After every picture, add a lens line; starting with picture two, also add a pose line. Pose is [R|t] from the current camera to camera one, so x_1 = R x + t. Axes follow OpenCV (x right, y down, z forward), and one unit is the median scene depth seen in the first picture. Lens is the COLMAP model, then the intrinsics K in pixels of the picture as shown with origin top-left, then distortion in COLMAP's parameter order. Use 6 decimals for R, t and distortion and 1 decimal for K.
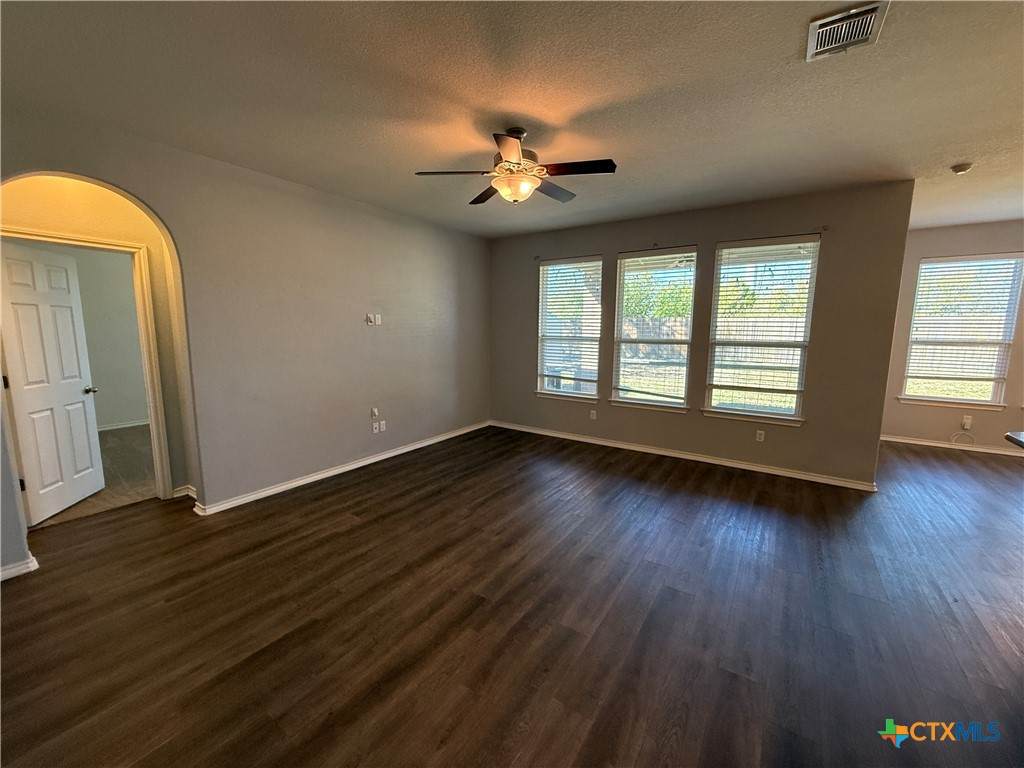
lens RADIAL K [[407.3, 0, 512.0], [0, 407.3, 384.0], [0, 0, 1]] dist [0.000510, 0.000080]
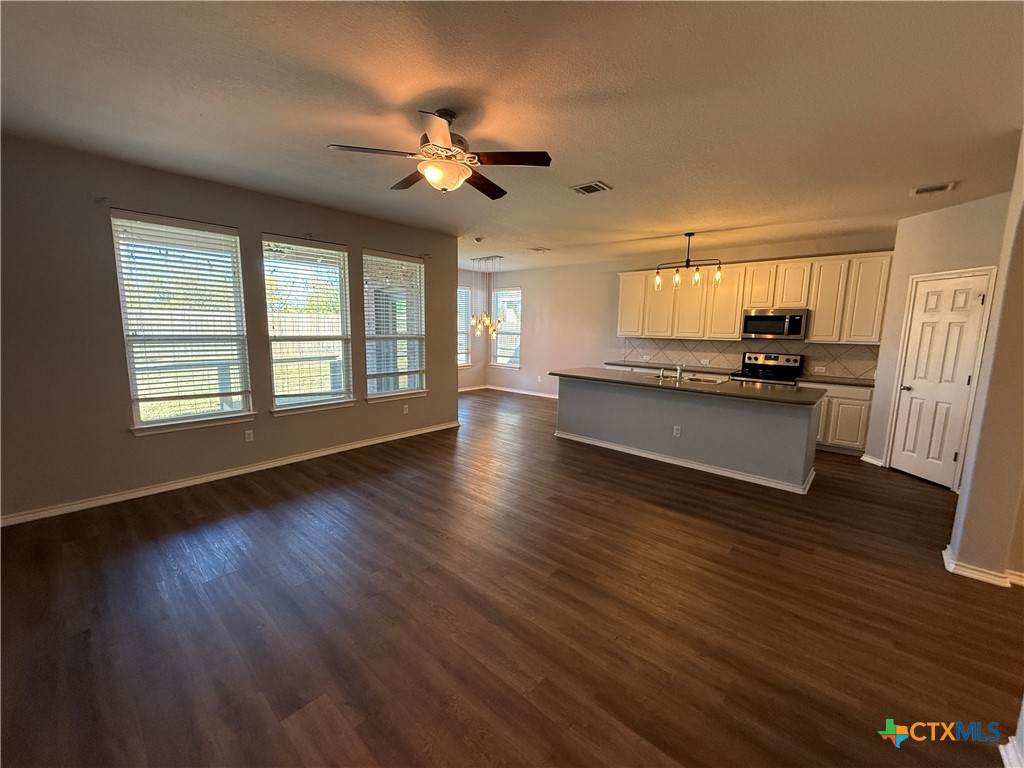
lens RADIAL K [[402.3, 0, 508.2], [0, 402.3, 385.9], [0, 0, 1]] dist [-0.008069, 0.000000]
pose [[0.138305, -0.146183, 0.979542, -0.712164], [0.122430, 0.983984, 0.129560, -0.085607], [-0.982793, 0.102006, 0.153987, 0.593331]]
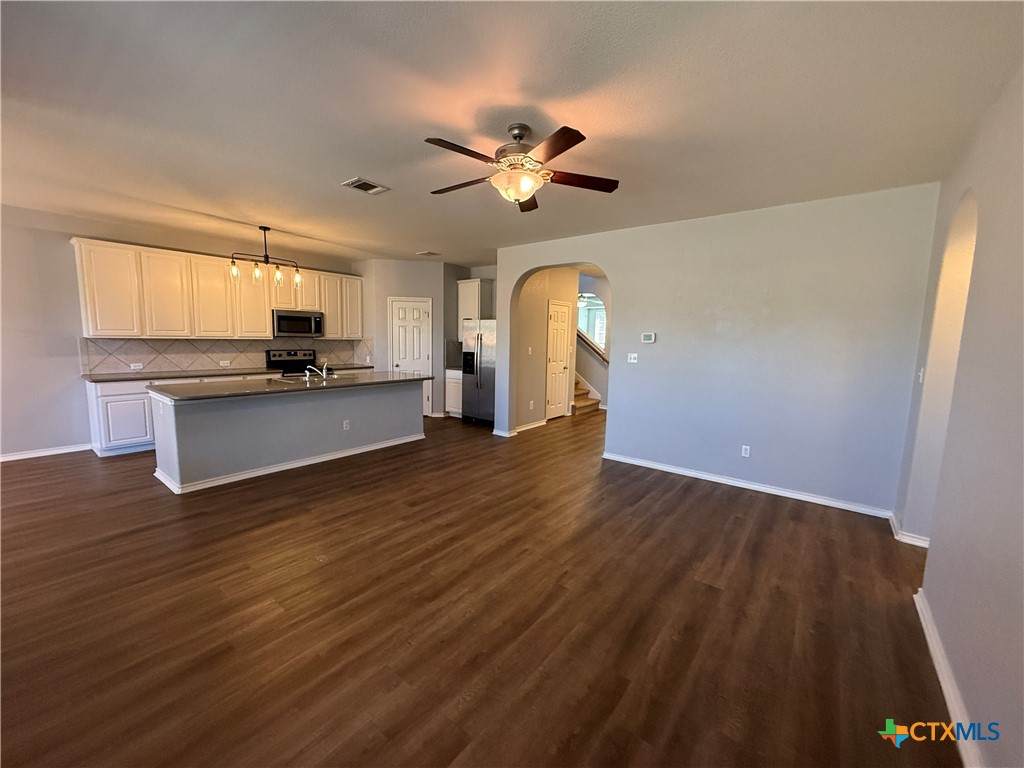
lens RADIAL K [[402.3, 0, 508.2], [0, 402.3, 385.9], [0, 0, 1]] dist [-0.008069, 0.000000]
pose [[-0.996296, -0.037879, 0.077204, -0.045291], [-0.016621, 0.965655, 0.259295, -0.211797], [-0.084374, 0.257051, -0.962707, 1.545341]]
